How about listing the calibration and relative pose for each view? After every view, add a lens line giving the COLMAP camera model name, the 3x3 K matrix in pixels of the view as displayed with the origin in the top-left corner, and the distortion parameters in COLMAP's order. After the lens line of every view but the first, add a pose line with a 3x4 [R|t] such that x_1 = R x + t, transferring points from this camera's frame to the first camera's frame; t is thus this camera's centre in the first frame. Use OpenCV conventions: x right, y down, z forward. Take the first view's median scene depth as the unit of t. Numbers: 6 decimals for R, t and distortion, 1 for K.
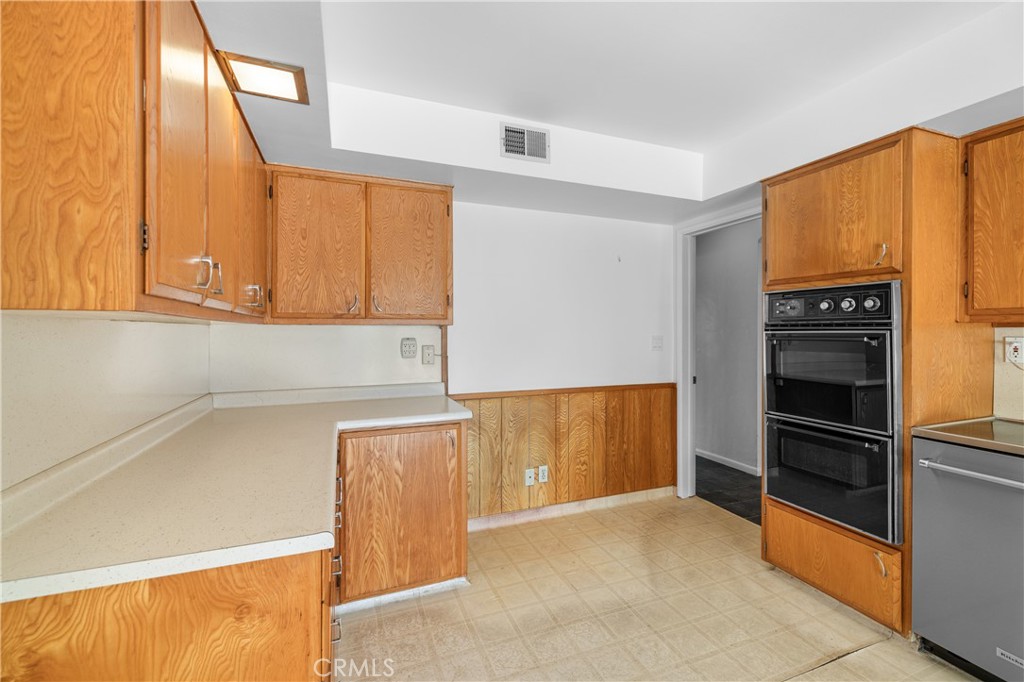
lens RADIAL K [[440.6, 0, 515.4], [0, 440.6, 330.9], [0, 0, 1]] dist [0.001468, 0.000106]
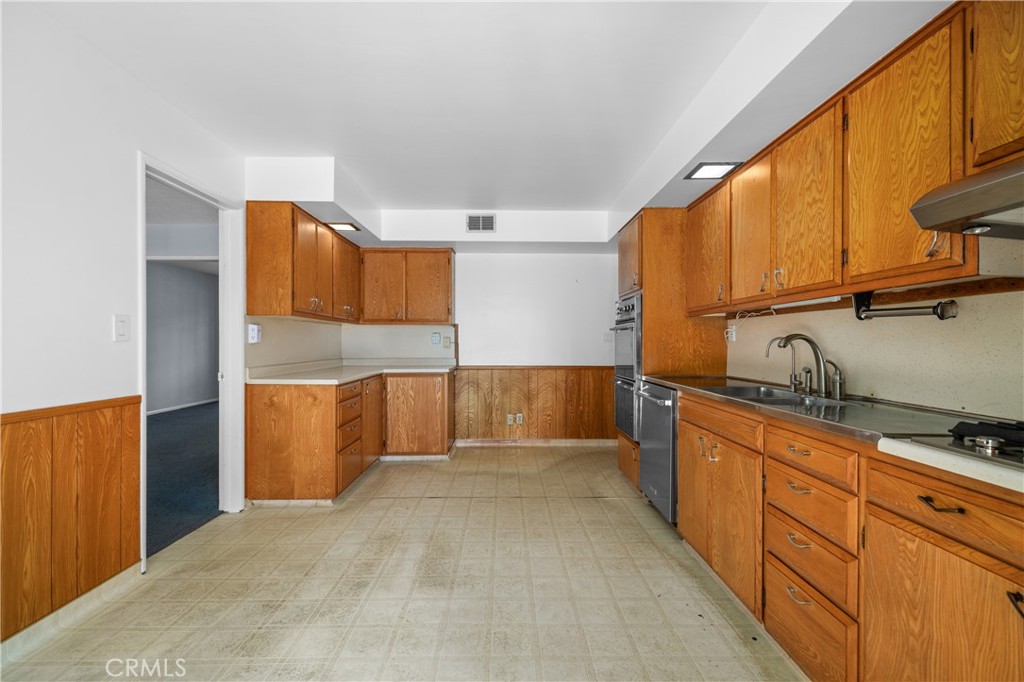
lens RADIAL K [[440.6, 0, 510.5], [0, 440.6, 345.0], [0, 0, 1]] dist [0.001468, 0.000106]
pose [[0.935219, 0.003889, -0.354048, 0.631567], [-0.001667, 0.999977, 0.006580, 0.050678], [0.354065, -0.005563, 0.935204, -0.529648]]
